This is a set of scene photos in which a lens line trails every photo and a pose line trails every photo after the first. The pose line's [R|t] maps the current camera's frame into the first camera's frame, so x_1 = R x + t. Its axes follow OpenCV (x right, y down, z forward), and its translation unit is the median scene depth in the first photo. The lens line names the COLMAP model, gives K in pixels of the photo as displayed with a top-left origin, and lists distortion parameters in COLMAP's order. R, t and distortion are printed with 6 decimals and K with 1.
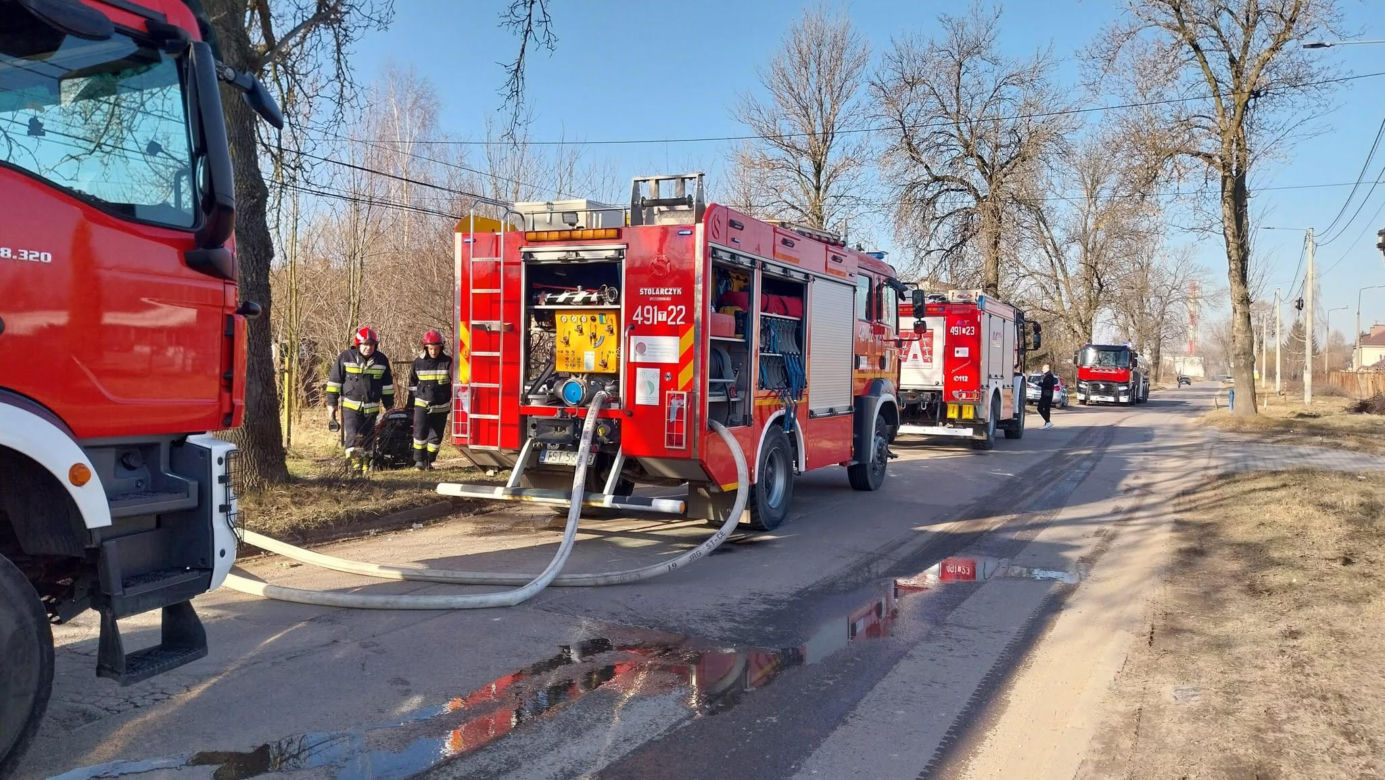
lens RADIAL K [[1048.9, 0, 700.4], [0, 1048.9, 393.2], [0, 0, 1]] dist [0.002850, -0.007236]
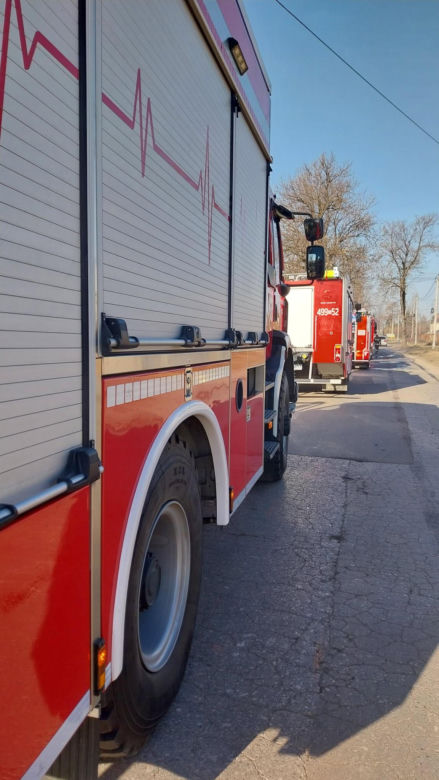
lens RADIAL K [[592.8, 0, 219.5], [0, 592.8, 390.0], [0, 0, 1]] dist [0.083021, -0.001227]
pose [[0.976091, -0.030686, 0.215184, -1.161479], [0.015711, 0.997355, 0.070961, 0.026068], [-0.216792, -0.065883, 0.973992, -1.904350]]
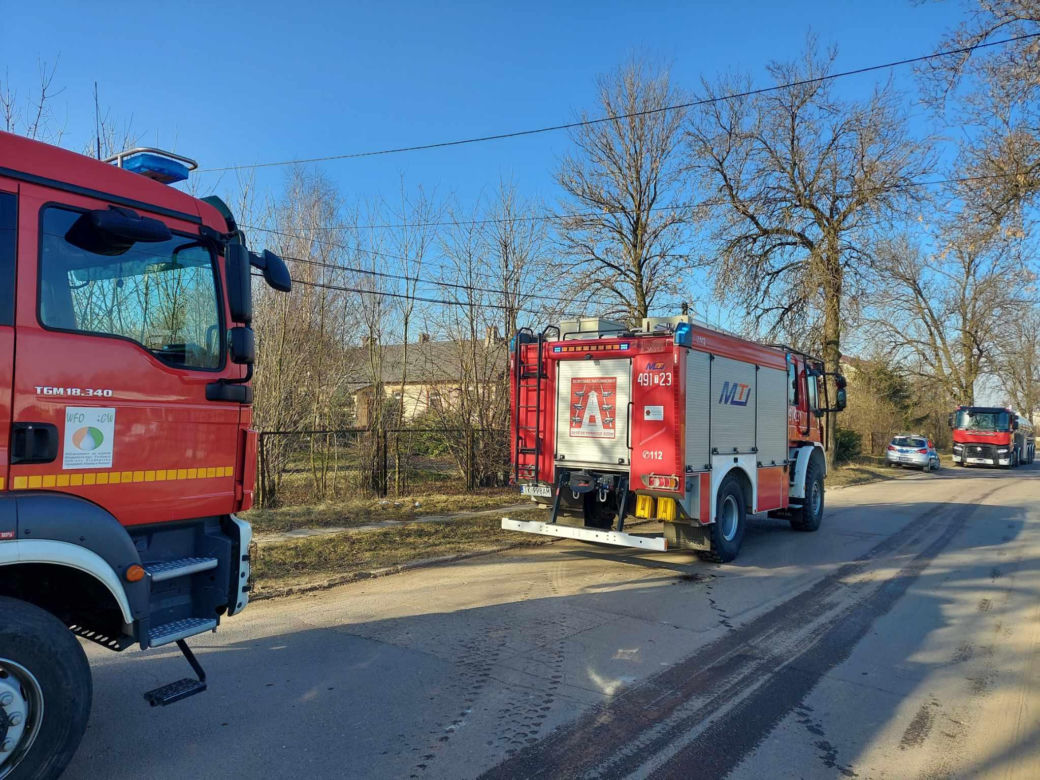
lens RADIAL K [[735.3, 0, 528.5], [0, 735.3, 389.0], [0, 0, 1]] dist [0.081908, -0.081482]
pose [[0.980507, -0.003779, -0.196446, 0.257026], [-0.010246, 0.997471, -0.070329, -0.021079], [0.196215, 0.070971, 0.977989, 0.539366]]
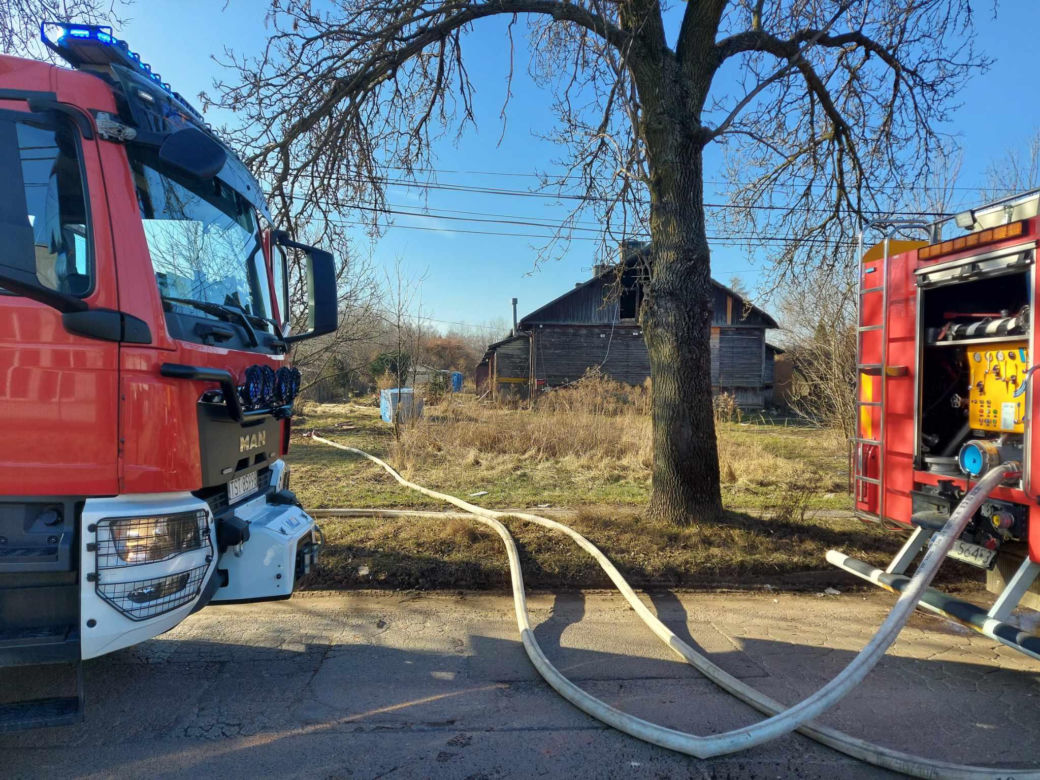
lens RADIAL K [[736.7, 0, 524.3], [0, 736.7, 385.7], [0, 0, 1]] dist [0.083622, -0.081200]
pose [[0.502555, -0.008079, -0.864508, 0.075342], [-0.027218, 0.999313, -0.025160, -0.013160], [0.864117, 0.036174, 0.501989, 0.209689]]
